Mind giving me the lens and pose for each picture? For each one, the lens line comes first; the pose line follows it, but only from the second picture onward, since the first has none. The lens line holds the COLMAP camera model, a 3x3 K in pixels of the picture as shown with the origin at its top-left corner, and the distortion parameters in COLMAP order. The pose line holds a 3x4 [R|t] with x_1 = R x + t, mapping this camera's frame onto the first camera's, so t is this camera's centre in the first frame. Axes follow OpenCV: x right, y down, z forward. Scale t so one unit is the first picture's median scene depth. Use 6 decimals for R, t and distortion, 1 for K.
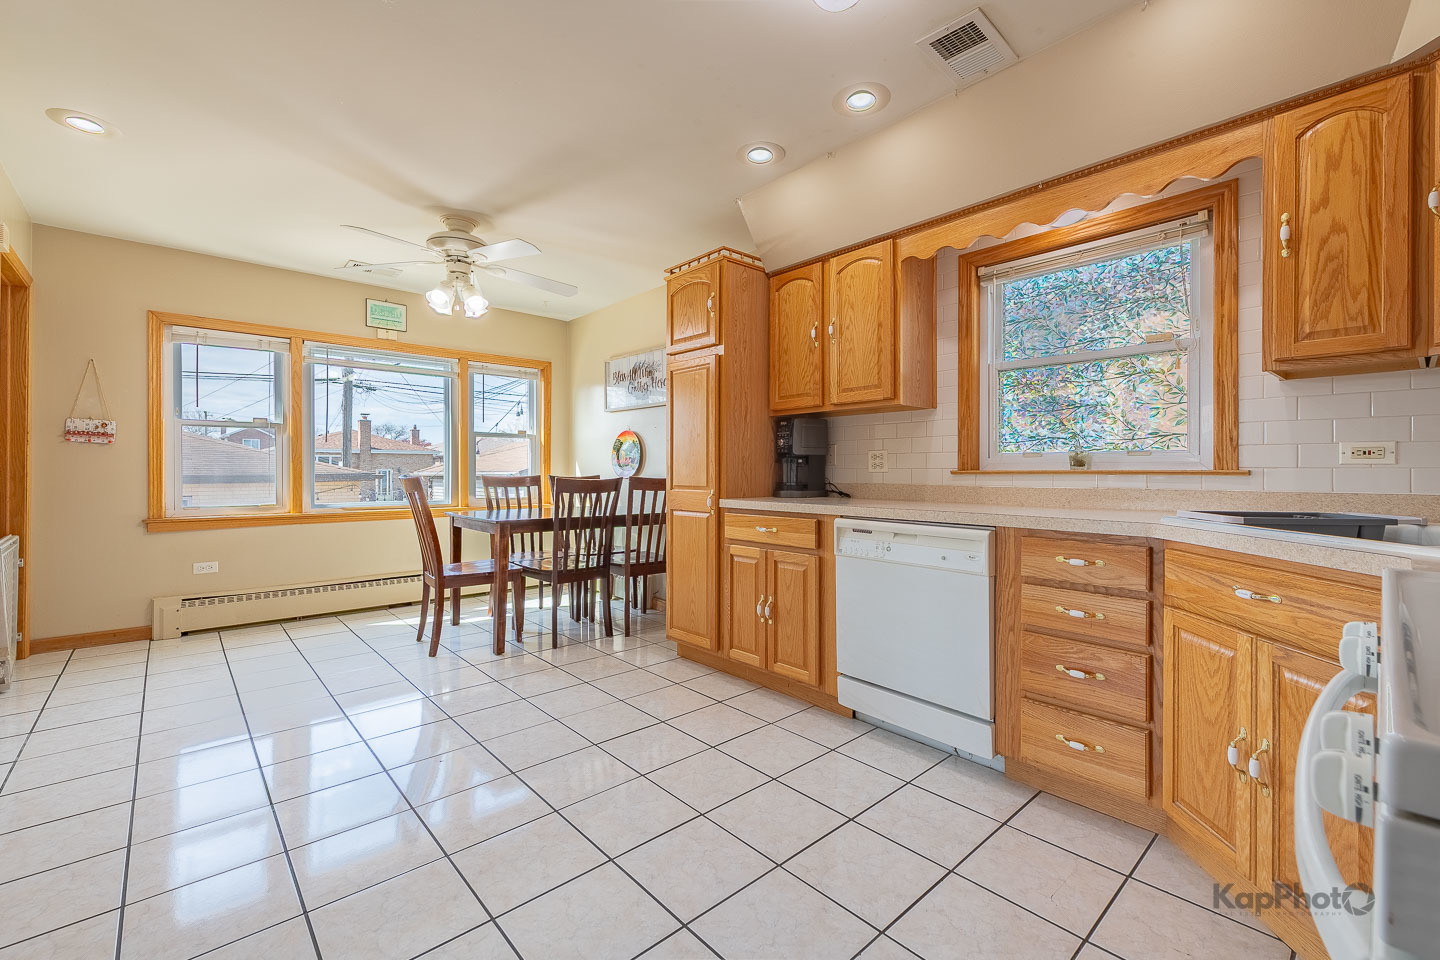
lens RADIAL K [[600.8, 0, 756.0], [0, 600.8, 469.0], [0, 0, 1]] dist [0.008134, -0.000064]
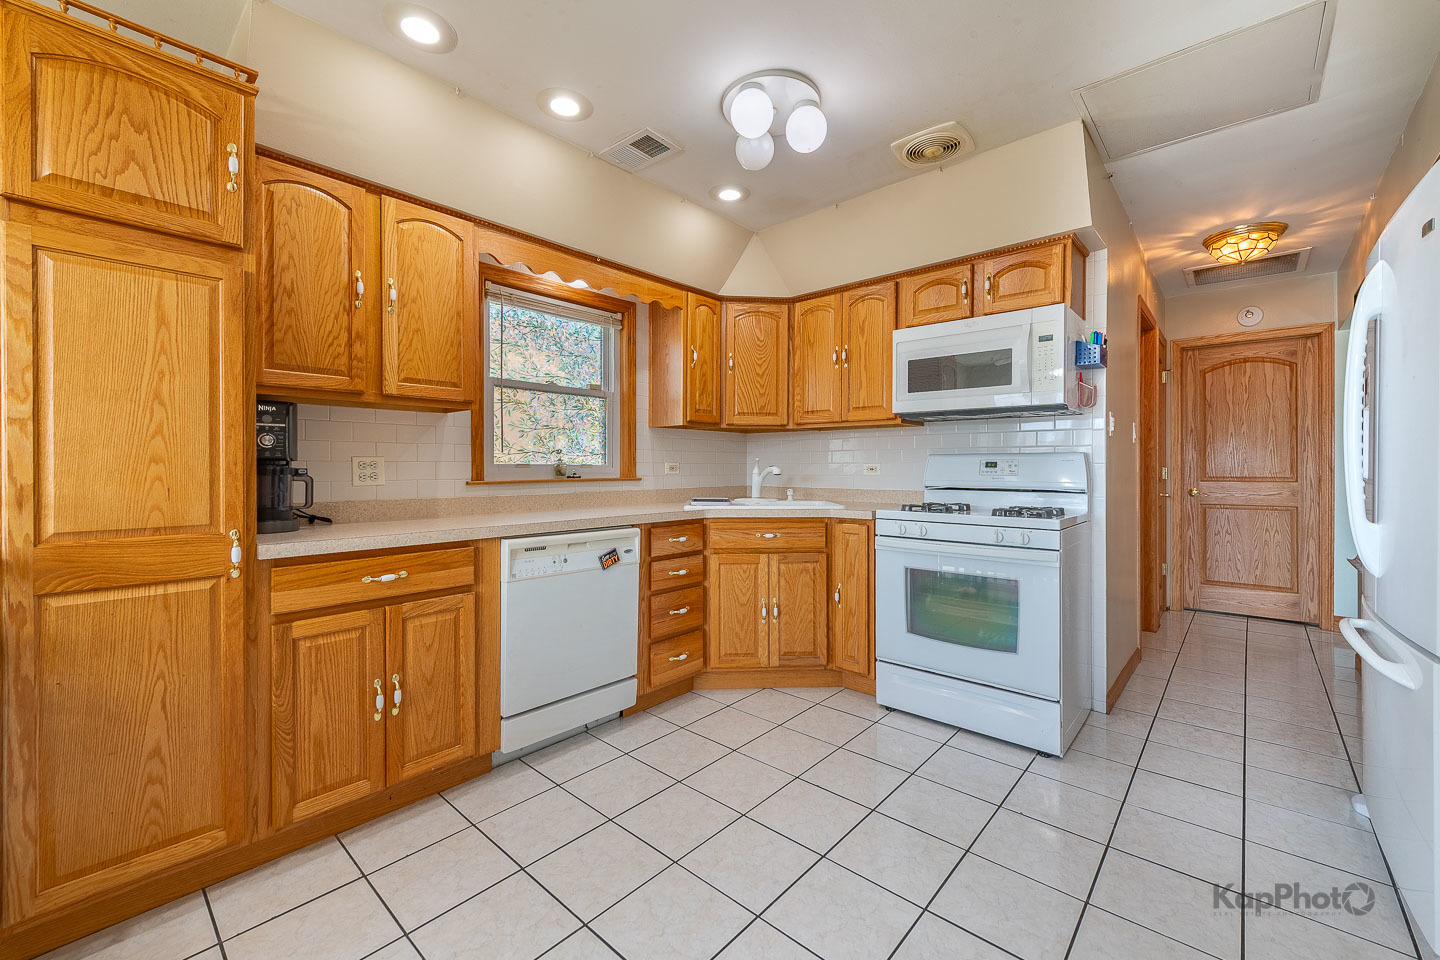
lens RADIAL K [[617.4, 0, 729.5], [0, 617.4, 467.1], [0, 0, 1]] dist [0.006828, -0.000782]
pose [[-0.109804, -0.000436, 0.993953, -0.637878], [-0.001874, 0.999998, 0.000232, -0.019470], [-0.993952, -0.001837, -0.109804, 0.631668]]
